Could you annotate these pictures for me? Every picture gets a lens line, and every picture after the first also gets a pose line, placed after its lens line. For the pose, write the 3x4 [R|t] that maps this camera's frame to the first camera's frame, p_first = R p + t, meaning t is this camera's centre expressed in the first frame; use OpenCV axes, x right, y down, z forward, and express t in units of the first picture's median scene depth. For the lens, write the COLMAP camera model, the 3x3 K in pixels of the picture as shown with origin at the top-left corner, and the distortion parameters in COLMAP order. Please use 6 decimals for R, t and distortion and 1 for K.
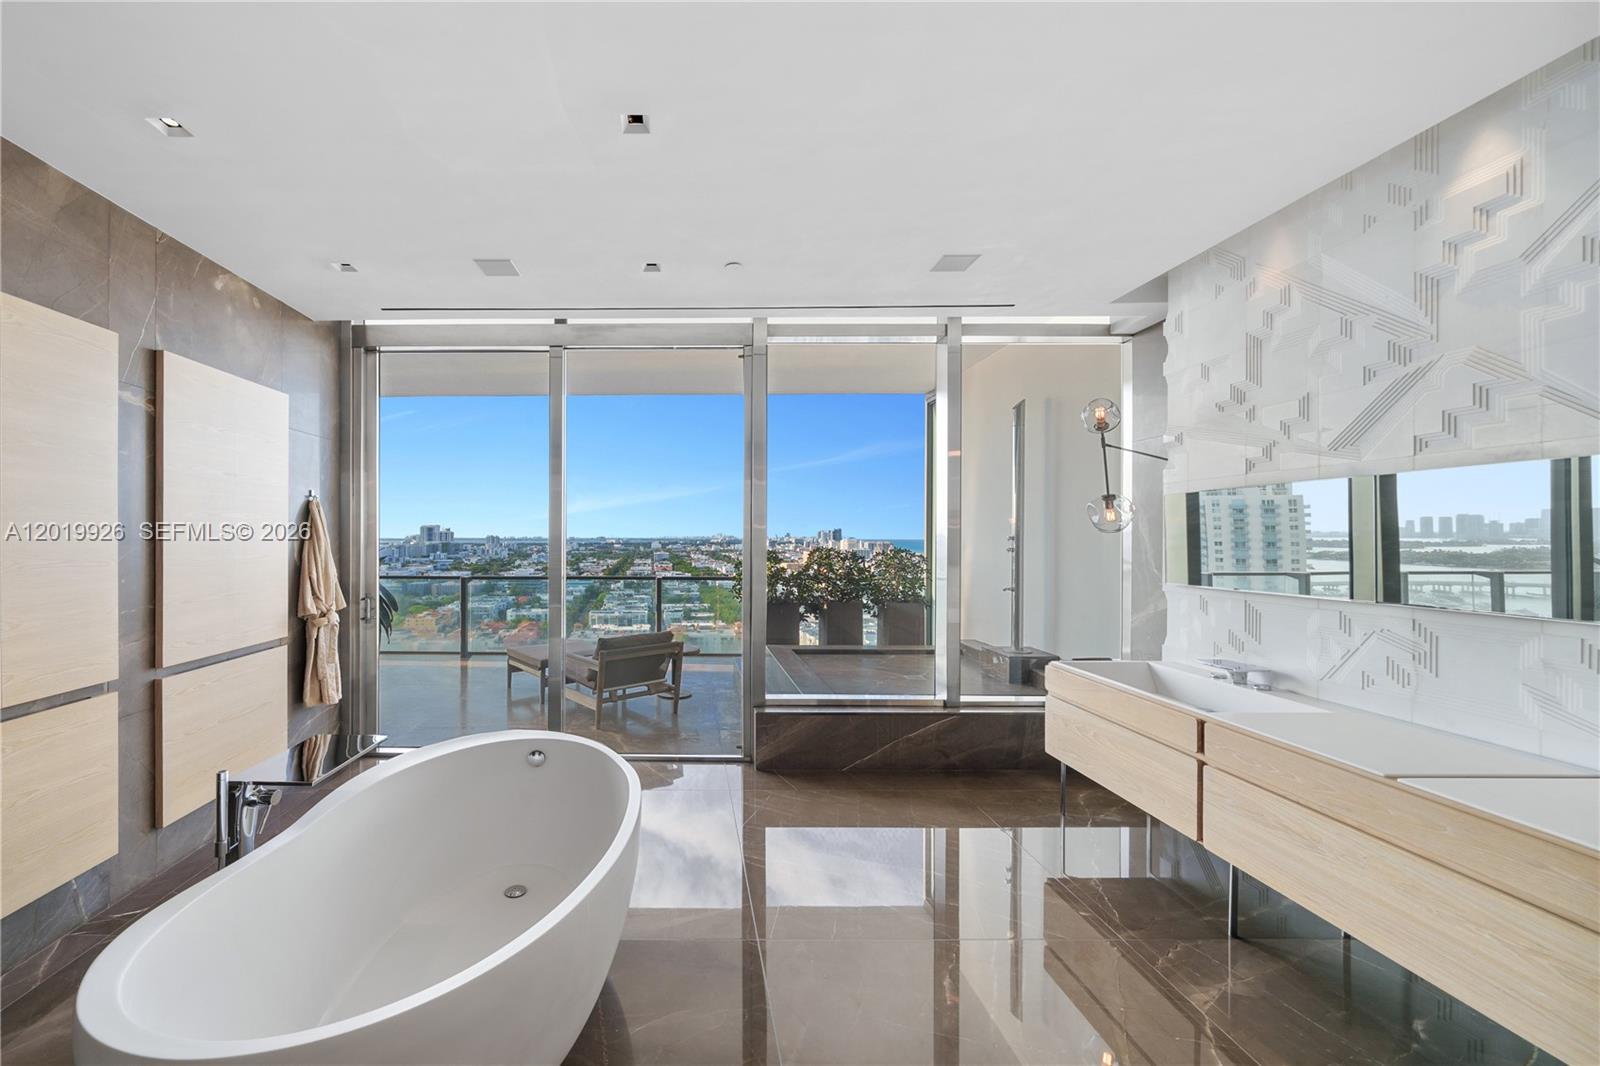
lens RADIAL K [[556.0, 0, 800.4], [0, 556.0, 527.6], [0, 0, 1]] dist [0.000582, -0.000239]
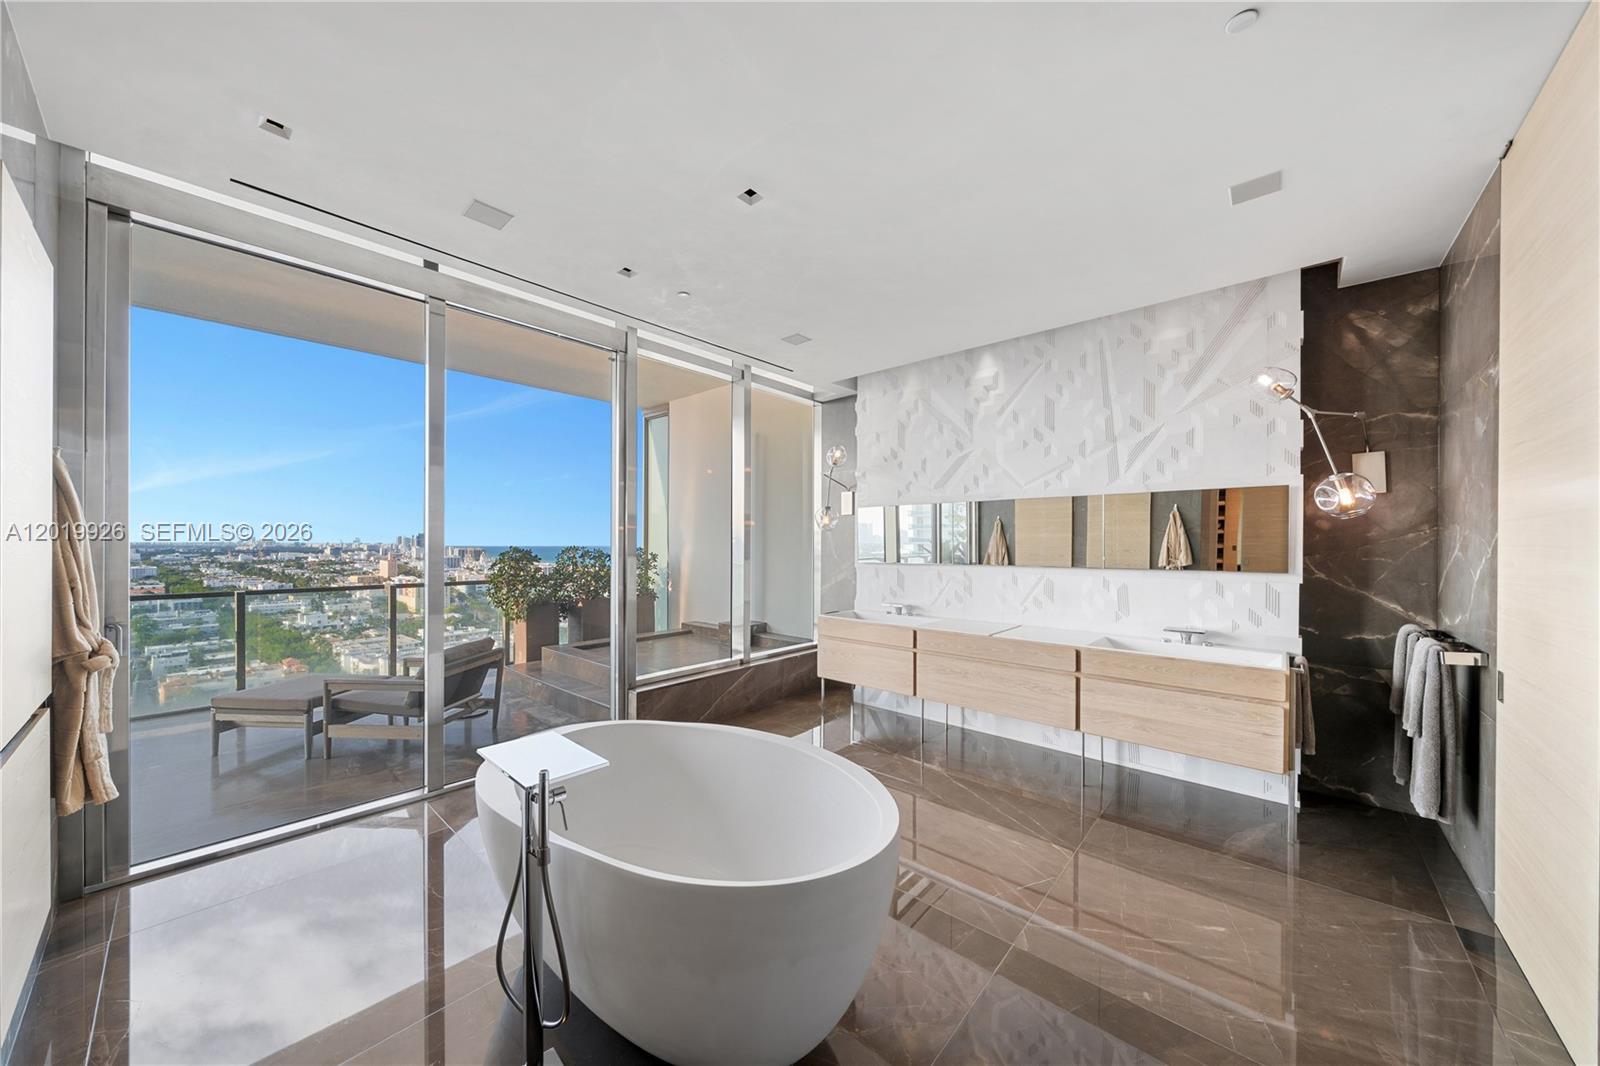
lens RADIAL K [[551.4, 0, 798.0], [0, 551.4, 538.6], [0, 0, 1]] dist [0.000911, -0.000019]
pose [[0.668728, 0.001153, 0.743507, -0.646248], [-0.002983, 0.999995, 0.001132, 0.028391], [-0.743502, -0.002975, 0.668728, 0.043339]]
